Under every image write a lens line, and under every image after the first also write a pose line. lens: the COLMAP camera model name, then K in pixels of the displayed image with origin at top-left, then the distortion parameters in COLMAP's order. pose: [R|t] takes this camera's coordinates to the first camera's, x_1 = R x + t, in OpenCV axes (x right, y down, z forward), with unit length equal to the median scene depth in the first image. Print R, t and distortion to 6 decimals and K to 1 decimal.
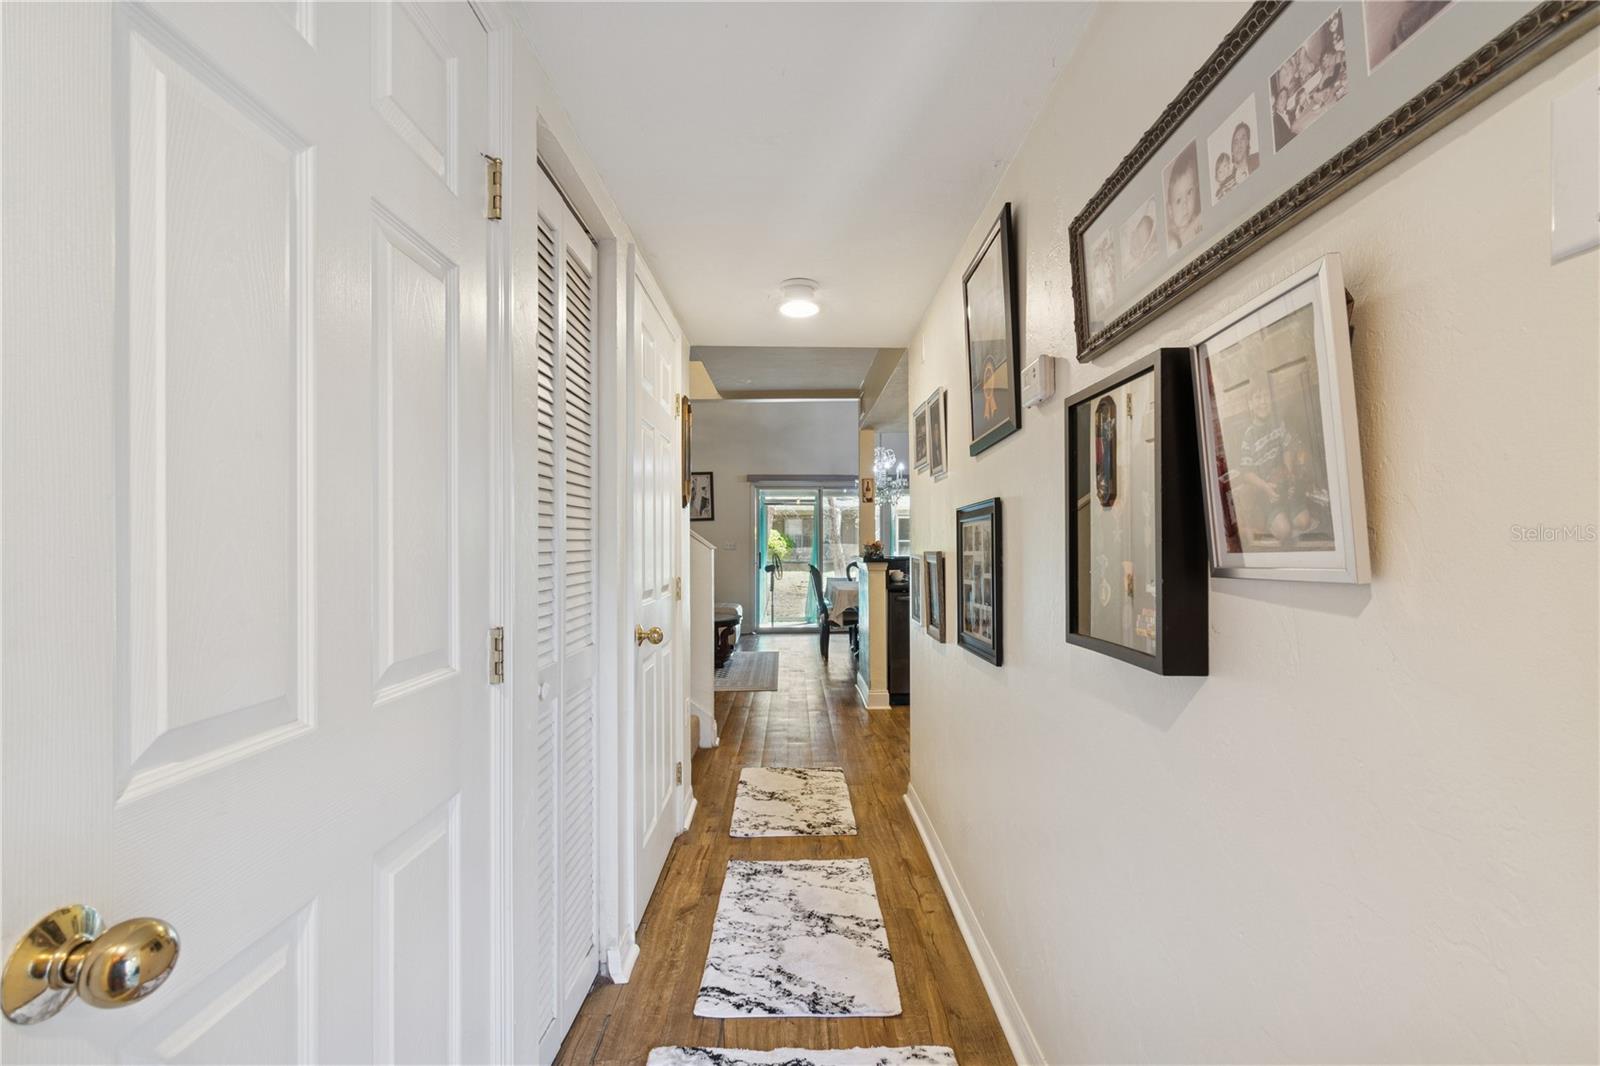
lens RADIAL K [[725.3, 0, 794.7], [0, 725.3, 534.6], [0, 0, 1]] dist [0.004706, -0.002996]
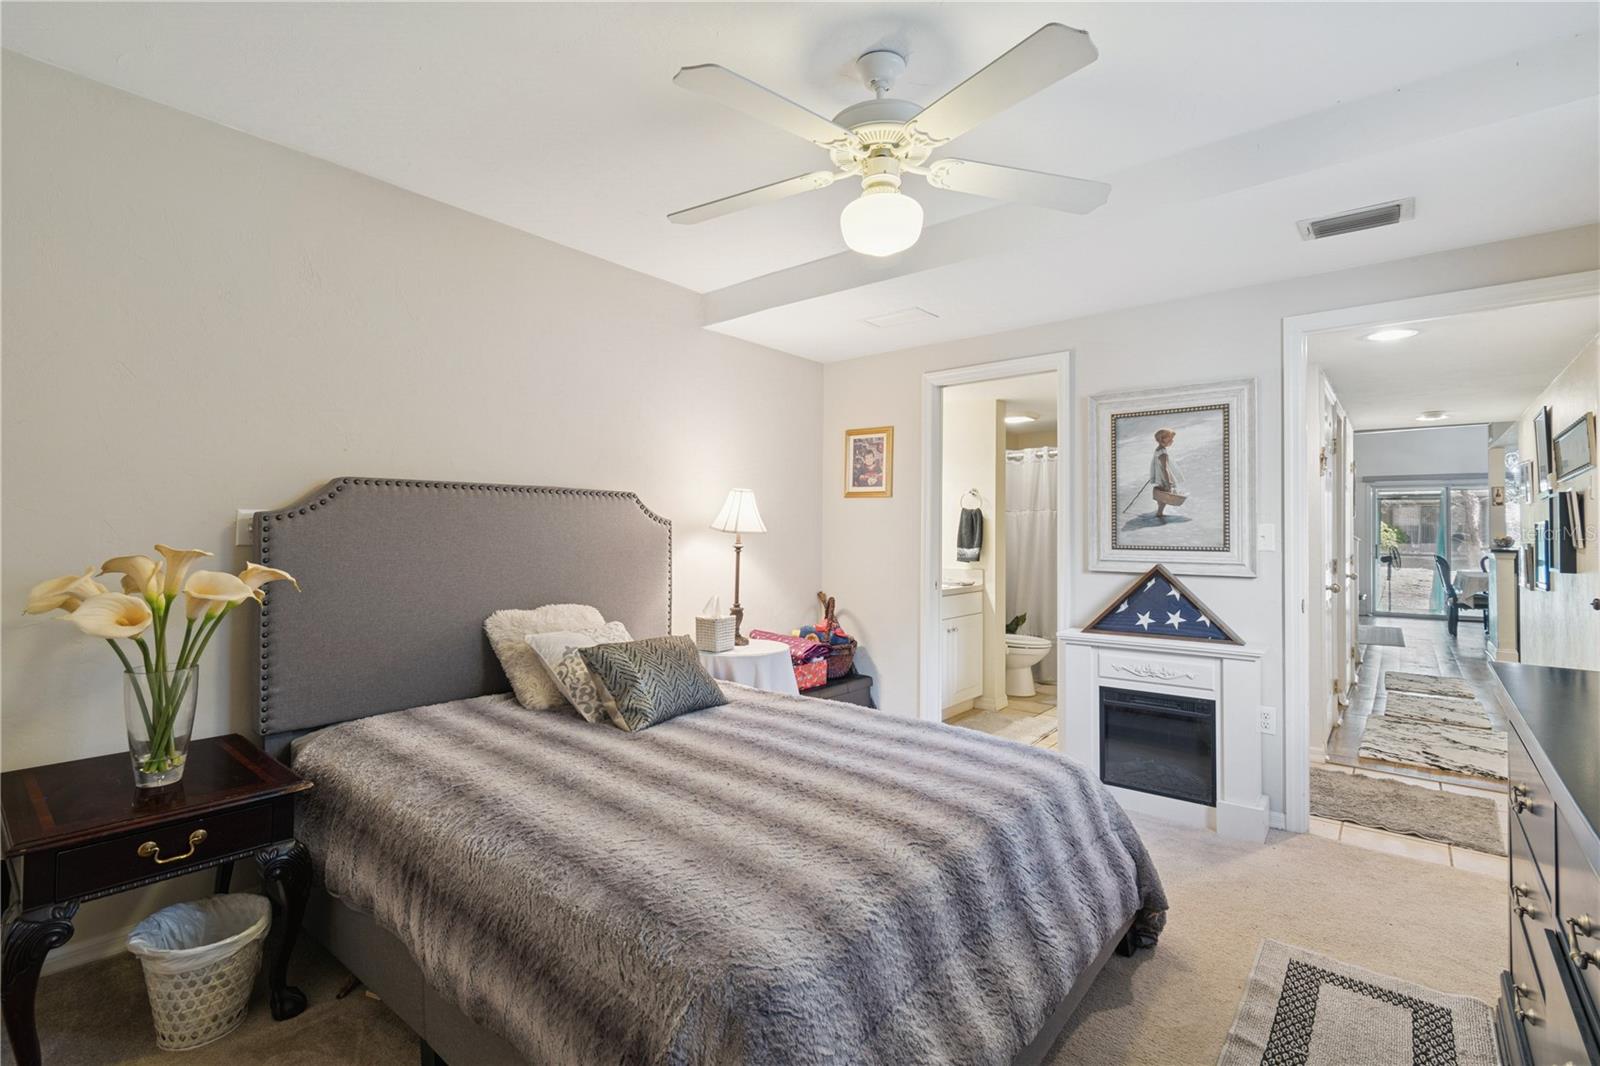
lens RADIAL K [[725.3, 0, 810.8], [0, 725.3, 524.2], [0, 0, 1]] dist [0.004706, -0.002996]
pose [[0.773561, -0.000503, -0.633722, -0.014333], [-0.000803, 0.999998, -0.001774, -0.006352], [0.633722, 0.001881, 0.773559, -0.467867]]
